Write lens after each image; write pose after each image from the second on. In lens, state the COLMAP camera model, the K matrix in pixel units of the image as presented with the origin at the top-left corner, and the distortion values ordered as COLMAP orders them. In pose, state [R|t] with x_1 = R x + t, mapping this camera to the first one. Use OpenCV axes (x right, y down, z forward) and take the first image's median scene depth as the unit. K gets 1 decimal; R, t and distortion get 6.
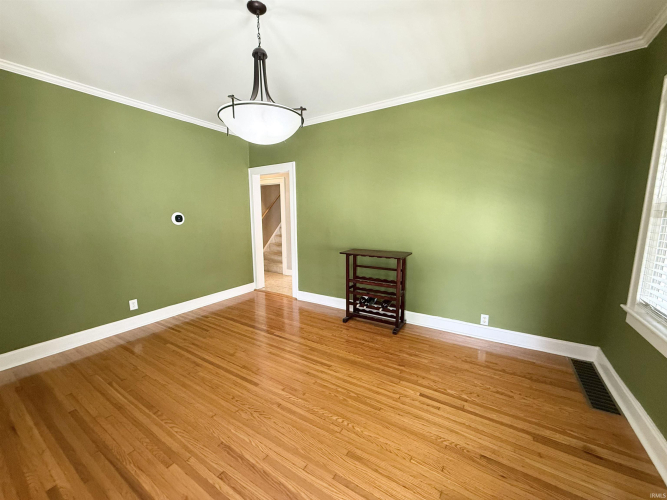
lens RADIAL K [[265.3, 0, 330.6], [0, 265.3, 249.3], [0, 0, 1]] dist [-0.000730, 0.000469]
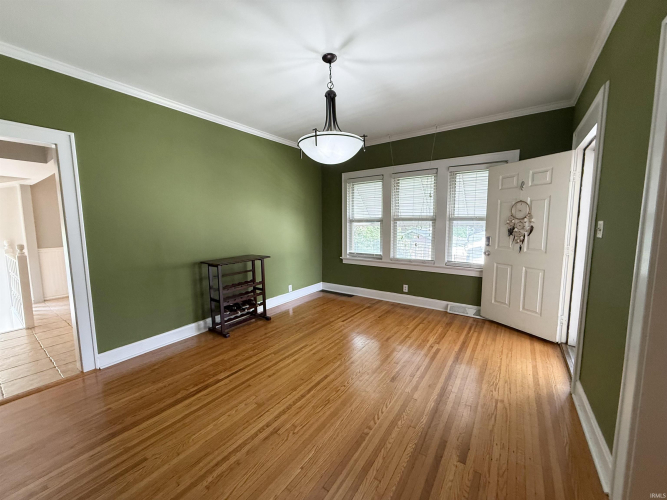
lens RADIAL K [[265.3, 0, 330.6], [0, 265.3, 249.3], [0, 0, 1]] dist [-0.000730, 0.000469]
pose [[0.048543, -0.097010, 0.994099, -1.037786], [0.146542, 0.985194, 0.088985, -0.078229], [-0.988013, 0.141358, 0.062040, 0.666551]]
